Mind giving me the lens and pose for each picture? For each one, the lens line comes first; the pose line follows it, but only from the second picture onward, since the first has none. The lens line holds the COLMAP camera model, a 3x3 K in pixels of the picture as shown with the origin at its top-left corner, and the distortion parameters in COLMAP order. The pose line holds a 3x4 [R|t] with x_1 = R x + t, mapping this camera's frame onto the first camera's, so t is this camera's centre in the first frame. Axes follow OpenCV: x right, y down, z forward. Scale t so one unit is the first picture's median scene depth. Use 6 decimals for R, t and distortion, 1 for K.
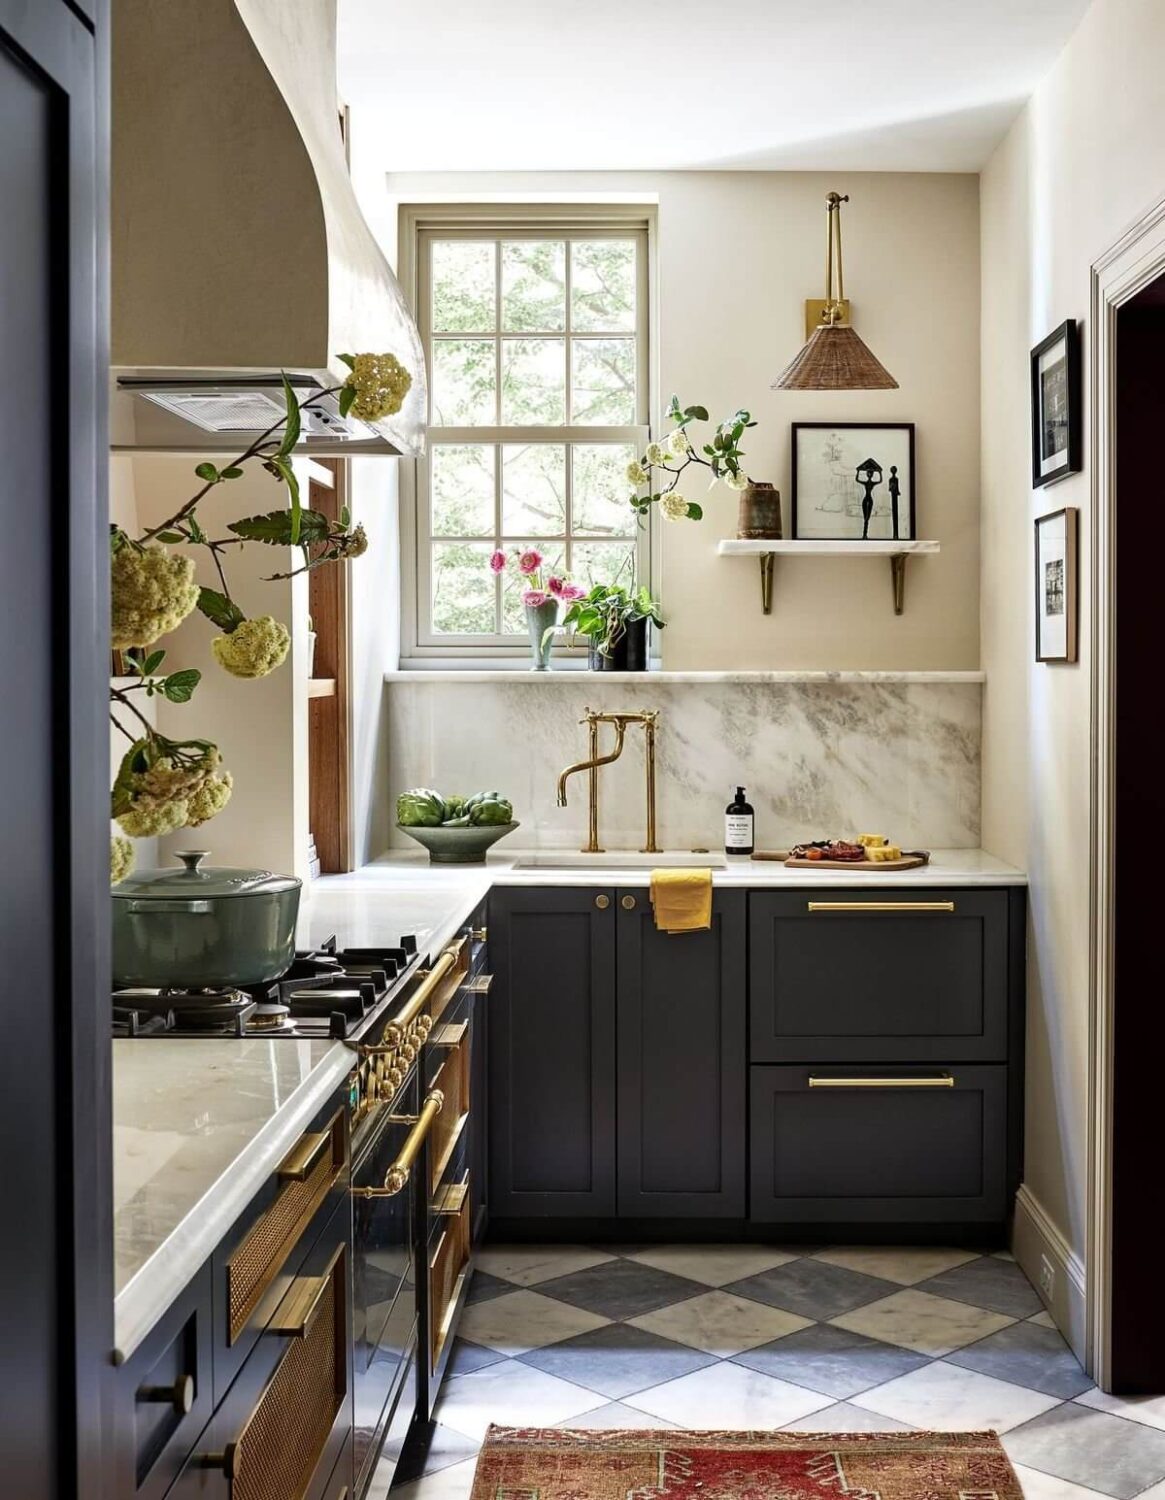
lens RADIAL K [[1871.4, 0, 598.0], [0, 1871.4, 746.6], [0, 0, 1]] dist [-0.109173, 0.000000]
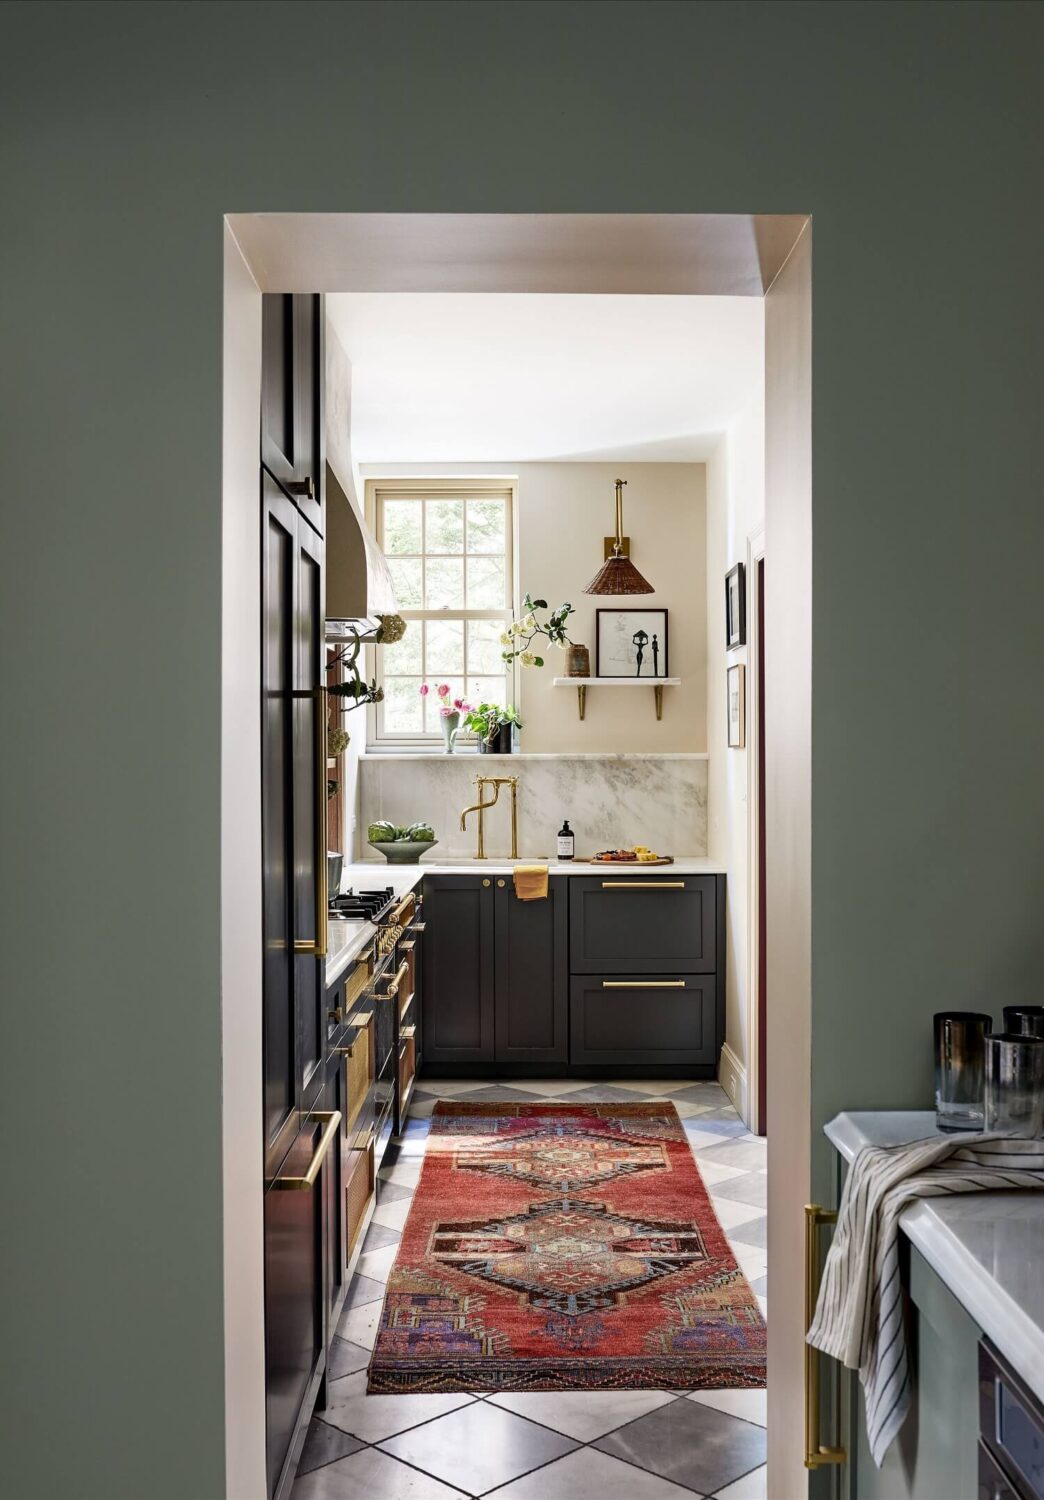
lens RADIAL K [[1536.7, 0, 530.0], [0, 1536.7, 750.8], [0, 0, 1]] dist [-0.179844, 0.000000]
pose [[0.999403, -0.001207, 0.034516, -0.005983], [0.002712, 0.999046, -0.043582, 0.019118], [-0.034430, 0.043650, 0.998453, -0.418585]]
